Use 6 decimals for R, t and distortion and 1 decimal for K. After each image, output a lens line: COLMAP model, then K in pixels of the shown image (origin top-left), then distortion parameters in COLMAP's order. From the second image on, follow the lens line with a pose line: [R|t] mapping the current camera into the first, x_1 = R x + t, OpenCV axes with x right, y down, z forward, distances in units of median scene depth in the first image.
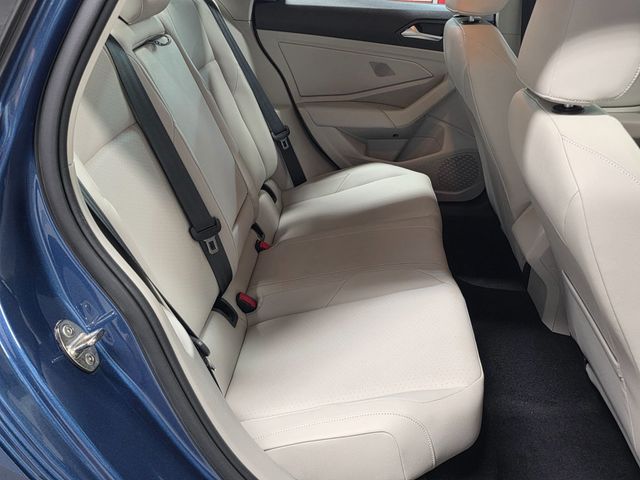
lens RADIAL K [[650.4, 0, 320.0], [0, 650.4, 240.0], [0, 0, 1]] dist [0.096430, -0.246818]
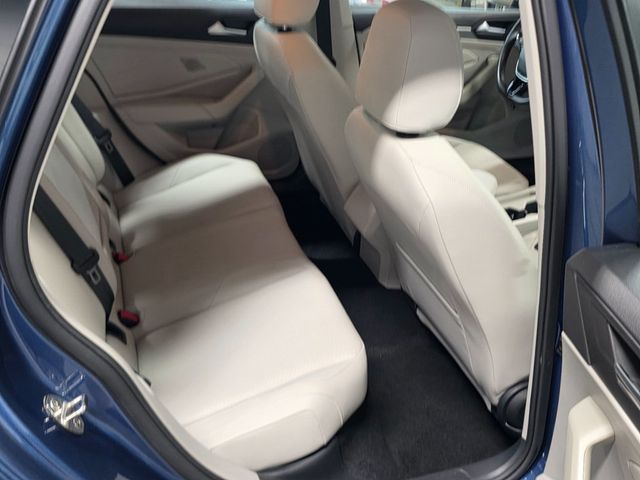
lens RADIAL K [[650.4, 0, 320.0], [0, 650.4, 240.0], [0, 0, 1]] dist [0.096430, -0.246818]
pose [[0.930147, -0.168305, 0.326343, -0.112871], [0.139016, 0.984020, 0.111264, -0.078944], [-0.339854, -0.058124, 0.938680, -0.072657]]
